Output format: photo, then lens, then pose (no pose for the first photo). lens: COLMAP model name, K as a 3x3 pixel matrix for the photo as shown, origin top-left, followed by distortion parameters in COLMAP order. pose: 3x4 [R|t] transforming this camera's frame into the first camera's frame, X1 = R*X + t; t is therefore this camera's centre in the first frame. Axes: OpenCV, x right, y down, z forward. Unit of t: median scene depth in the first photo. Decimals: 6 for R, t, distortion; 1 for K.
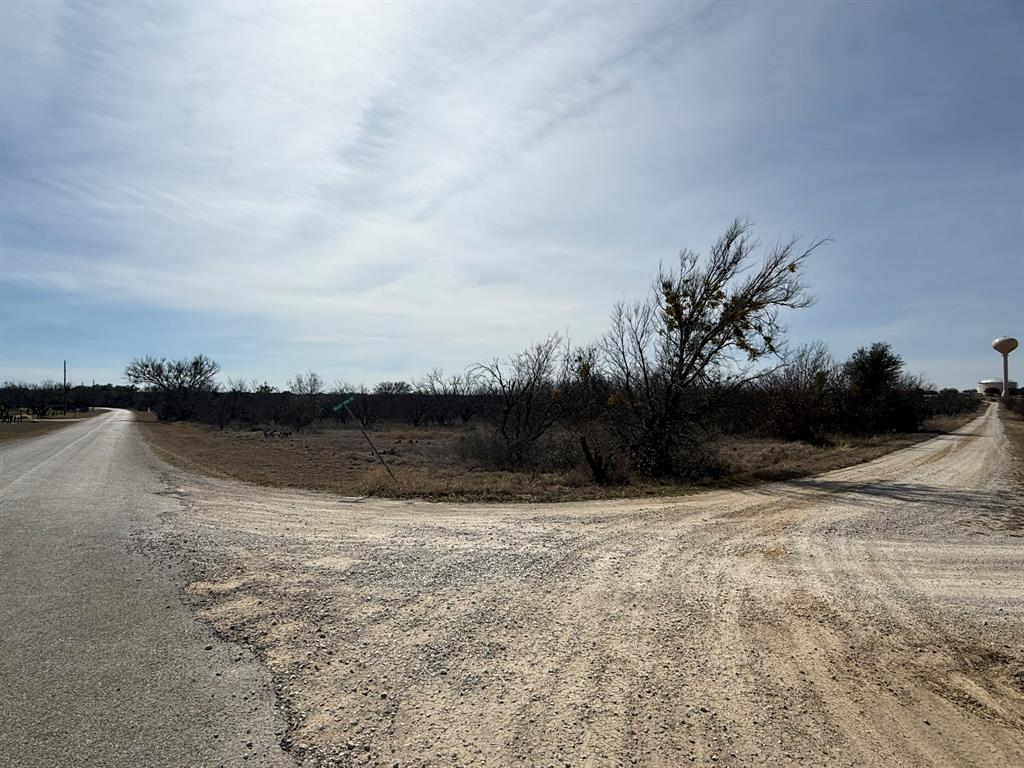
lens RADIAL K [[524.3, 0, 512.0], [0, 524.3, 384.0], [0, 0, 1]] dist [-0.046155, -0.000212]
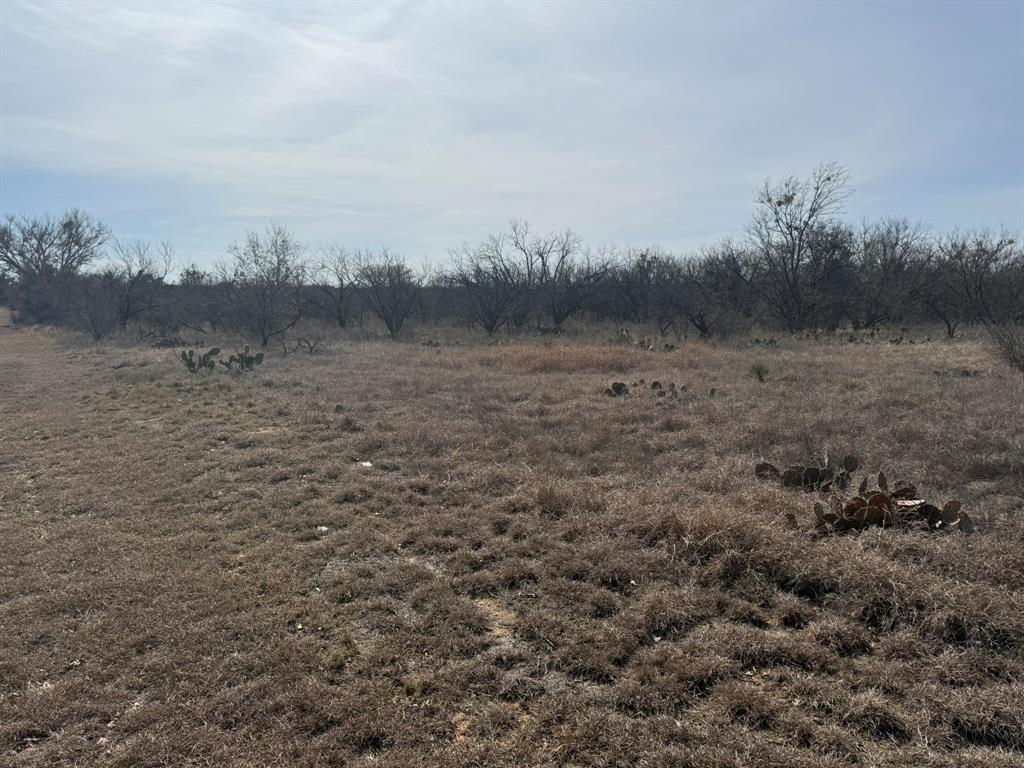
lens RADIAL K [[654.2, 0, 511.2], [0, 654.2, 399.8], [0, 0, 1]] dist [0.067971, -0.108295]
pose [[0.999984, -0.004092, -0.003929, -0.108189], [0.004762, 0.981909, 0.189292, 0.015495], [0.003084, -0.189307, 0.981913, 0.229023]]
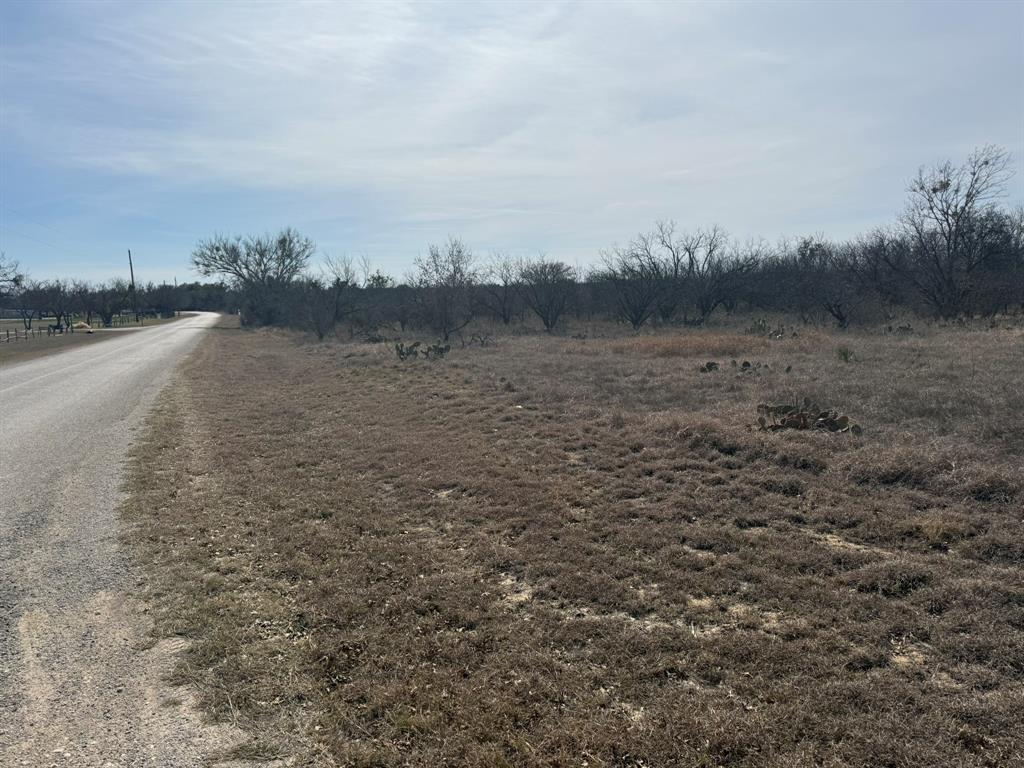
lens RADIAL K [[654.2, 0, 511.2], [0, 654.2, 399.8], [0, 0, 1]] dist [0.067971, -0.108295]
pose [[0.969463, 0.003136, -0.245217, -0.097710], [0.045300, 0.980421, 0.191630, 0.012138], [0.241017, -0.196886, 0.950340, 0.189427]]
